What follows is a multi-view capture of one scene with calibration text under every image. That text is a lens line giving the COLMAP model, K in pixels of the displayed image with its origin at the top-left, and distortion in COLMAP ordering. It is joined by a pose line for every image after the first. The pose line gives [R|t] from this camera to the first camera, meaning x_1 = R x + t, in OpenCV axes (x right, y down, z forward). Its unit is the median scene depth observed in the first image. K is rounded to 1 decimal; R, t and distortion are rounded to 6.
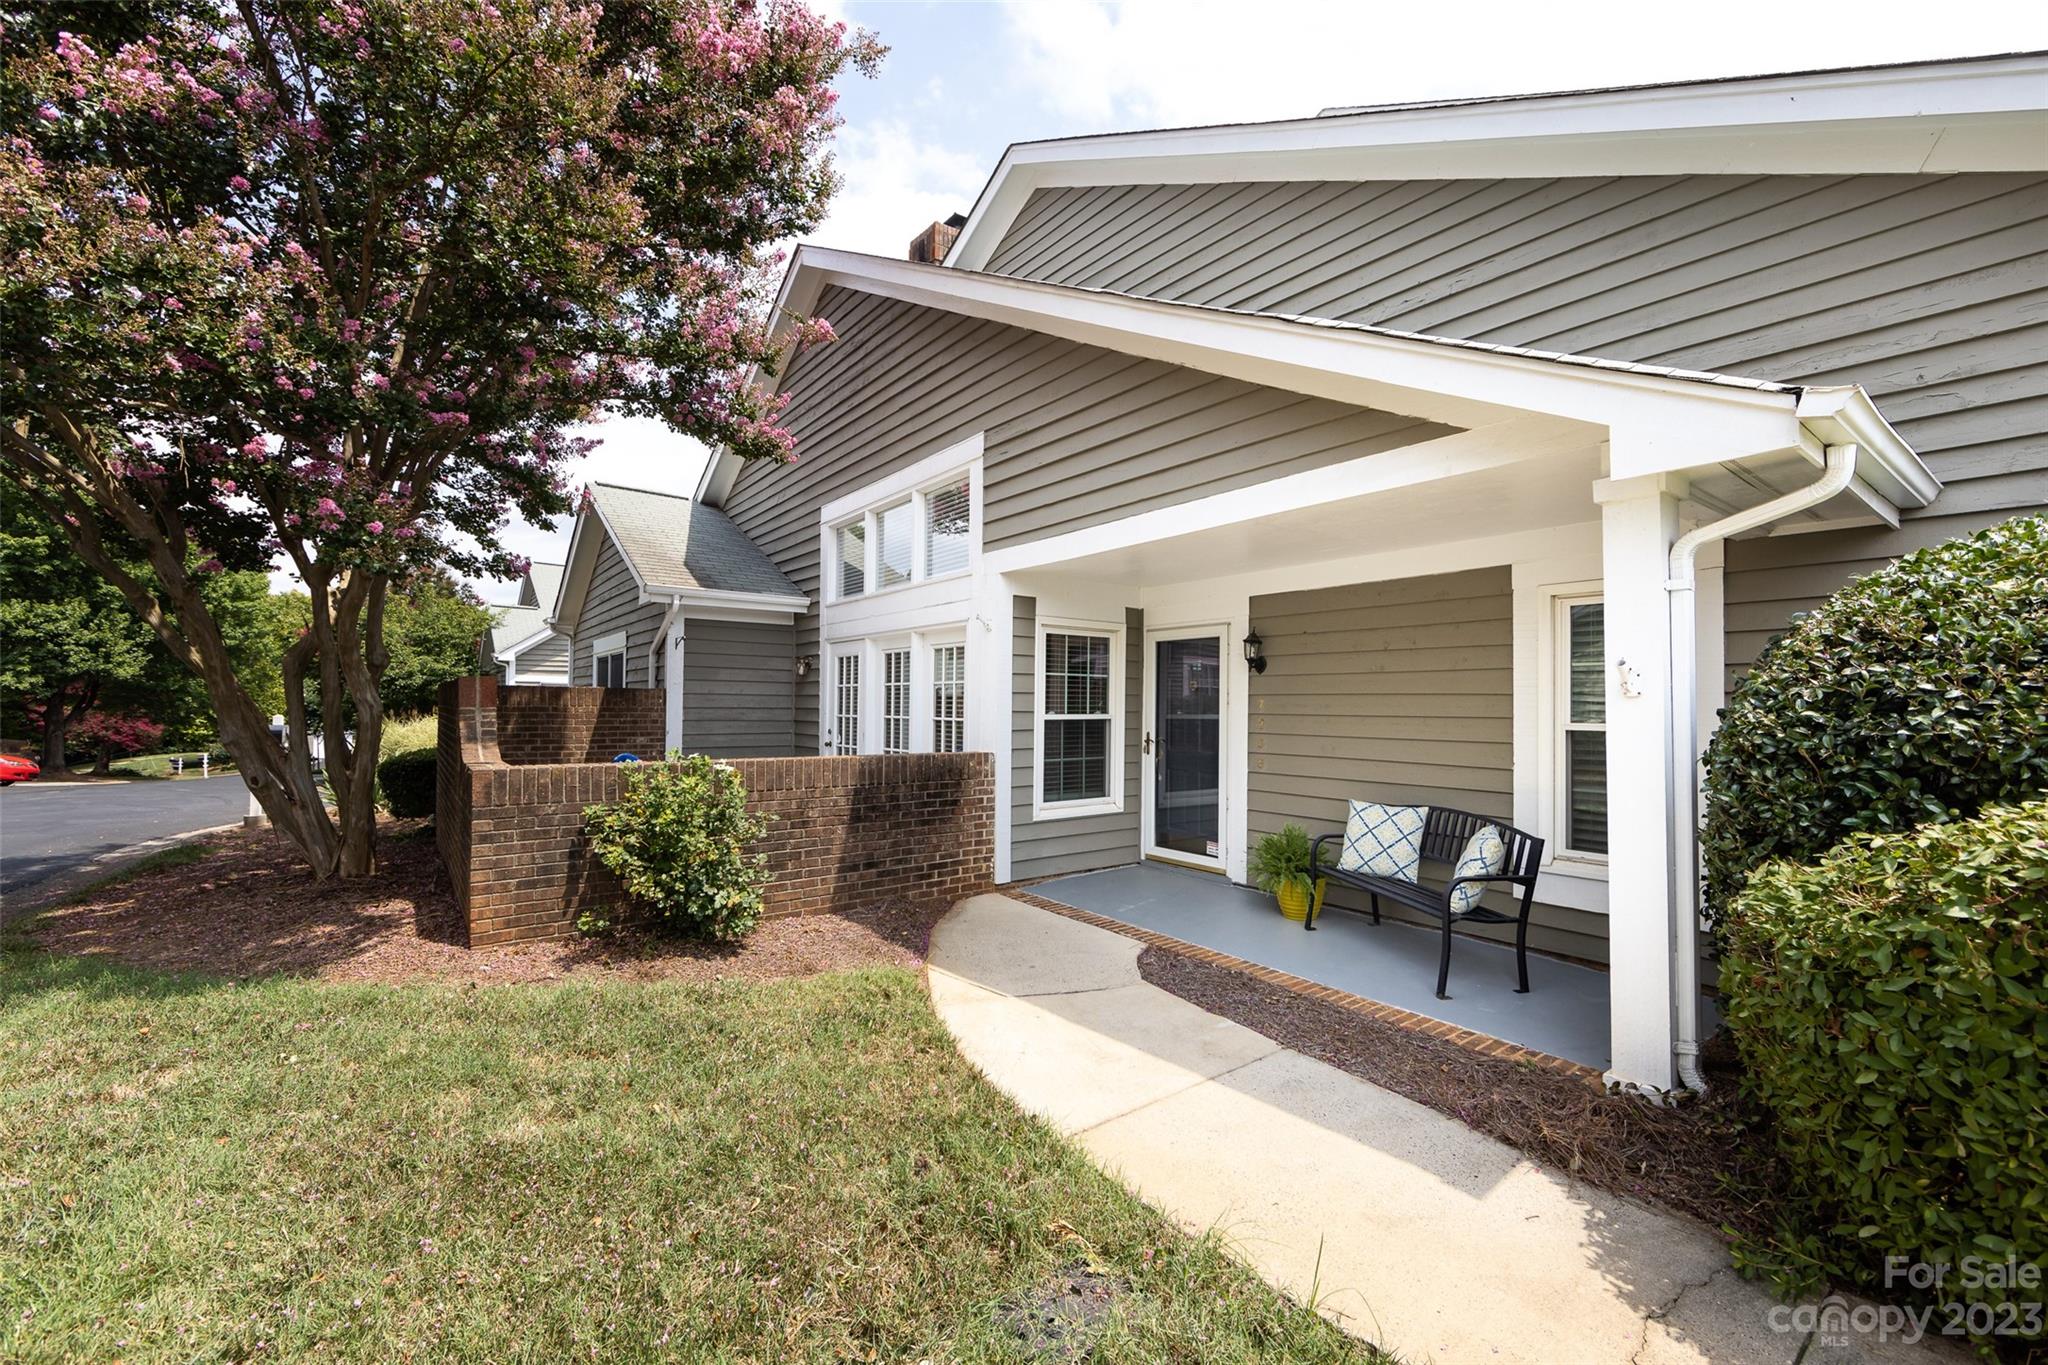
lens RADIAL K [[828.8, 0, 1022.4], [0, 828.8, 688.0], [0, 0, 1]] dist [0.002102, 0.000094]
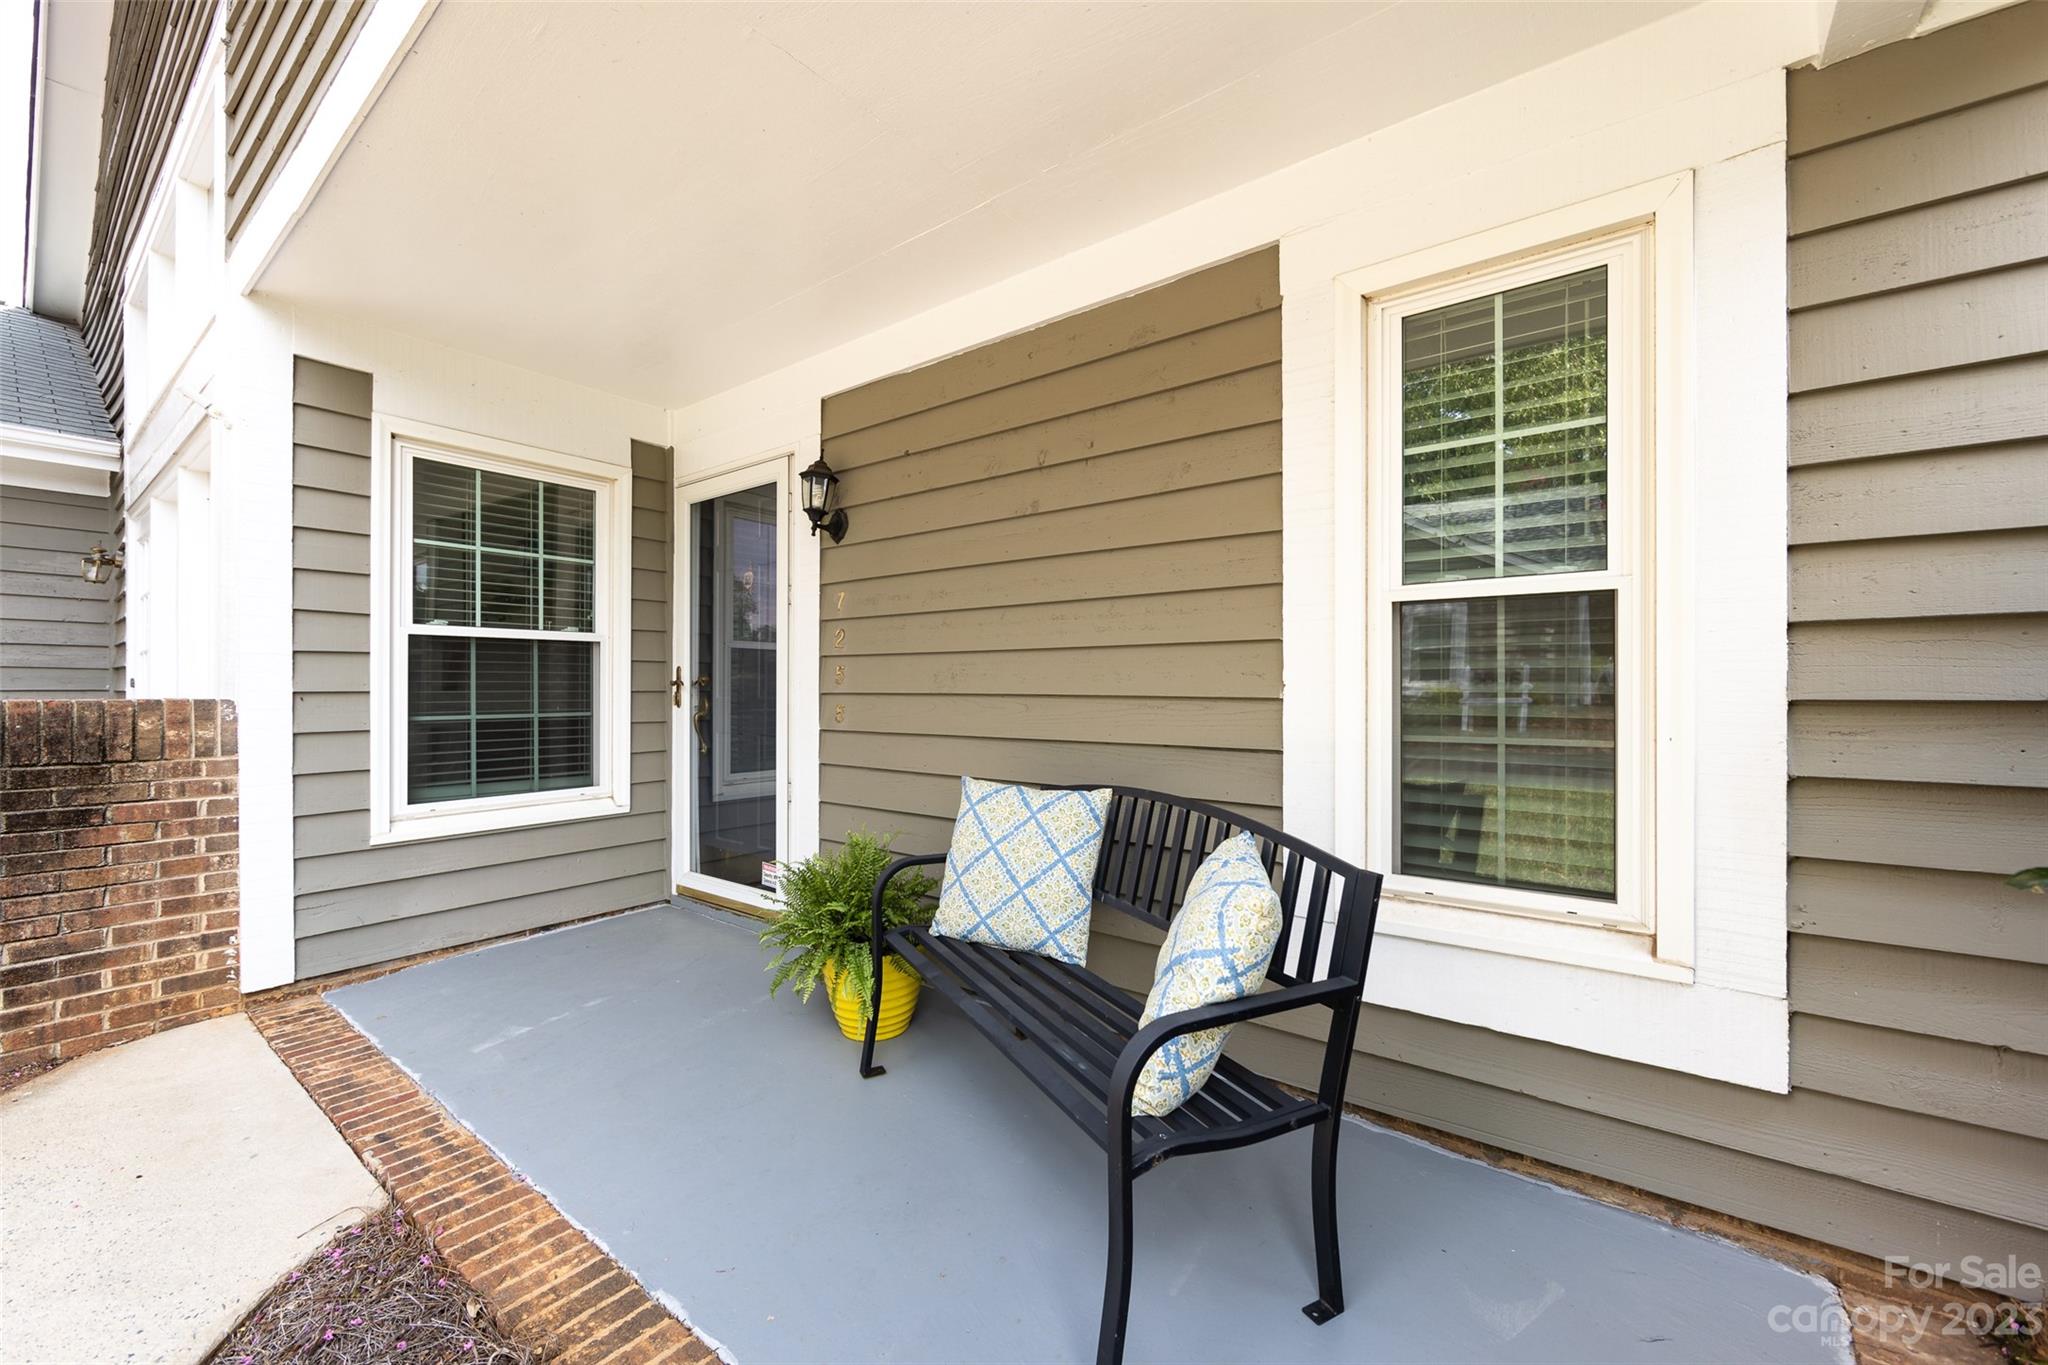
lens RADIAL K [[833.8, 0, 1021.9], [0, 833.8, 672.9], [0, 0, 1]] dist [-0.003204, -0.000218]
pose [[0.960846, -0.003094, 0.277067, 0.250436], [0.000733, 0.999963, 0.008623, 0.060542], [-0.277084, -0.008082, 0.960812, 0.457018]]
